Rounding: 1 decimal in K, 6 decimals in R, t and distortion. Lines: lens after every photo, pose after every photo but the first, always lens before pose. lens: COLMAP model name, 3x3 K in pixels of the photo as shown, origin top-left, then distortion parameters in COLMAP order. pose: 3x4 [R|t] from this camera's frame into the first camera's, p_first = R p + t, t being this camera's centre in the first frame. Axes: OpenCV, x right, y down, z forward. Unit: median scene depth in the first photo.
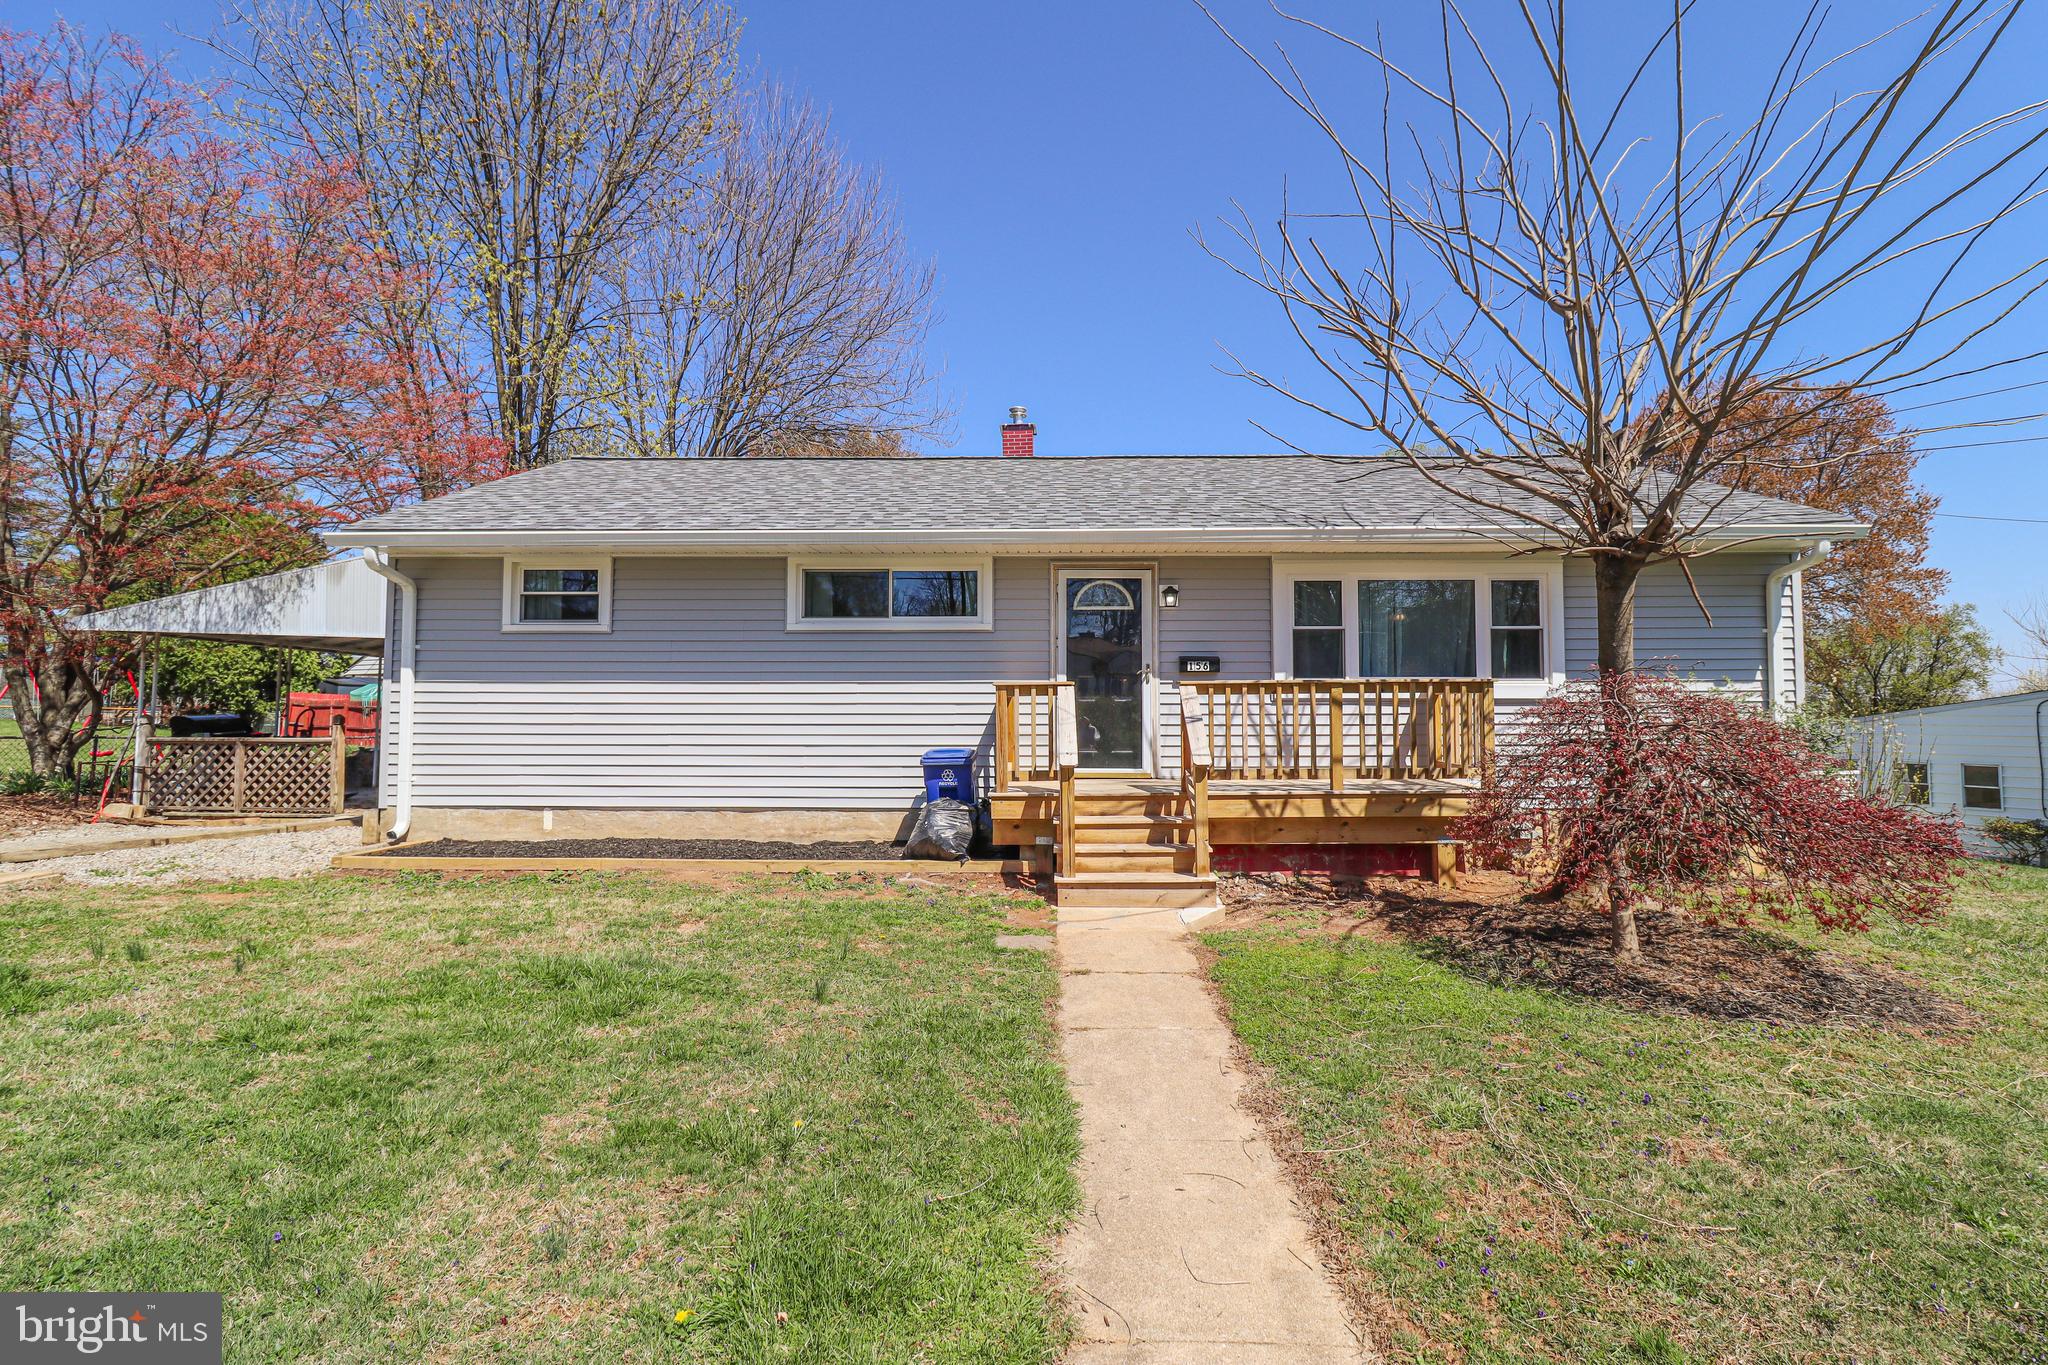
lens RADIAL K [[925.3, 0, 1041.7], [0, 925.3, 654.6], [0, 0, 1]] dist [0.000546, -0.014211]
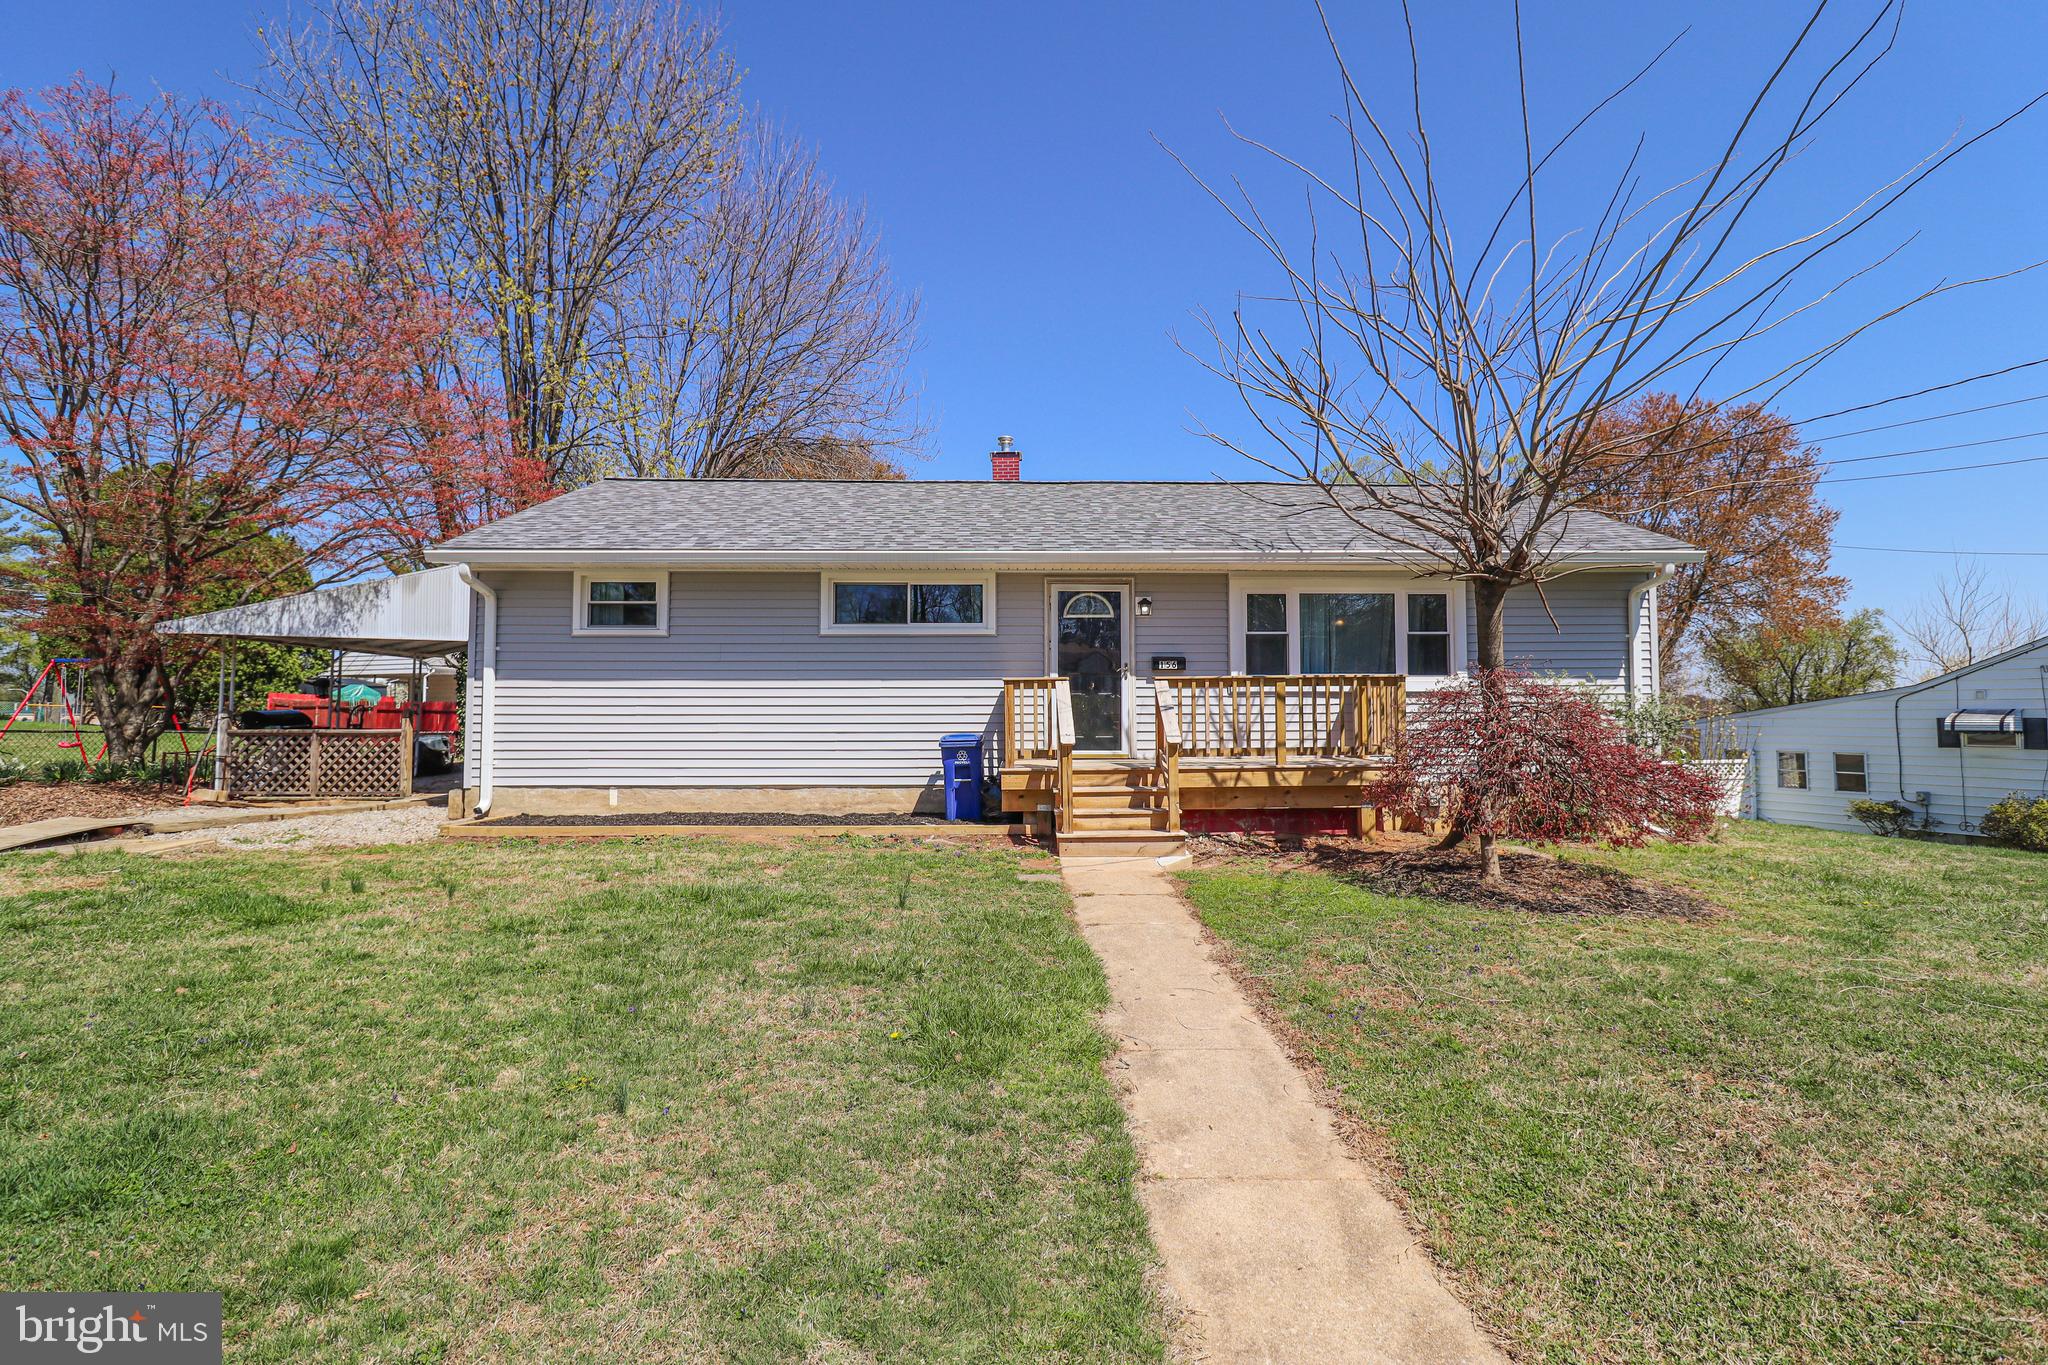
lens RADIAL K [[925.3, 0, 1041.7], [0, 925.3, 654.6], [0, 0, 1]] dist [0.000546, -0.014211]
pose [[0.998932, 0.000260, 0.046214, -0.050181], [-0.000165, 0.999998, -0.002068, 0.001611], [-0.046215, 0.002058, 0.998929, -0.192969]]
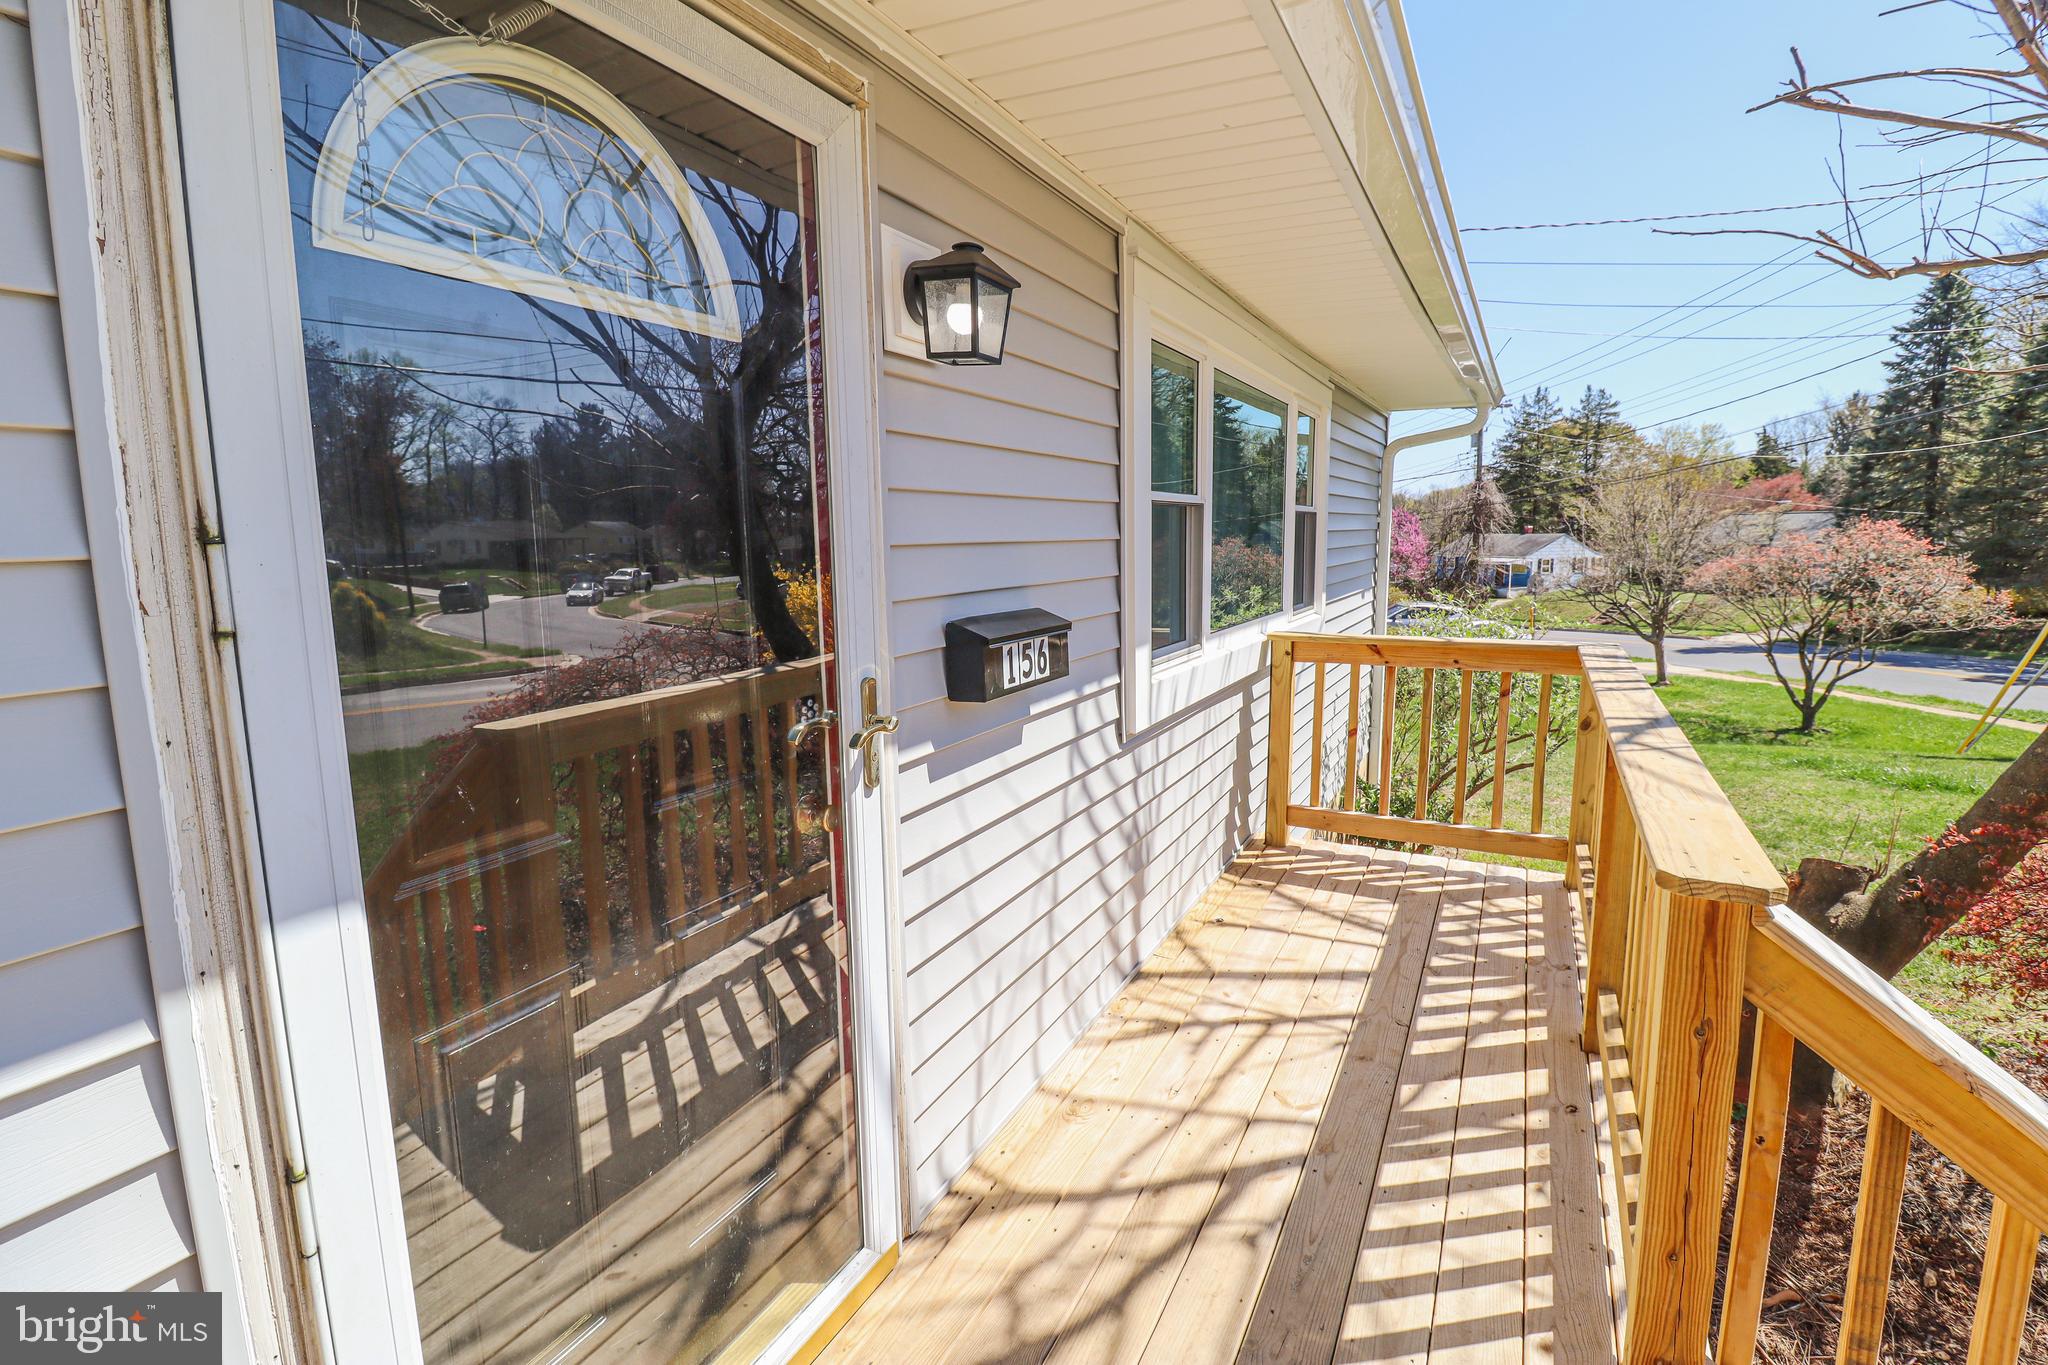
lens RADIAL K [[925.3, 0, 1041.7], [0, 925.3, 654.6], [0, 0, 1]] dist [0.000546, -0.014211]
pose [[0.444160, -0.122324, 0.887558, -0.024083], [-0.036039, 0.987395, 0.154118, -0.022880], [-0.895222, -0.100440, 0.434153, 0.903252]]
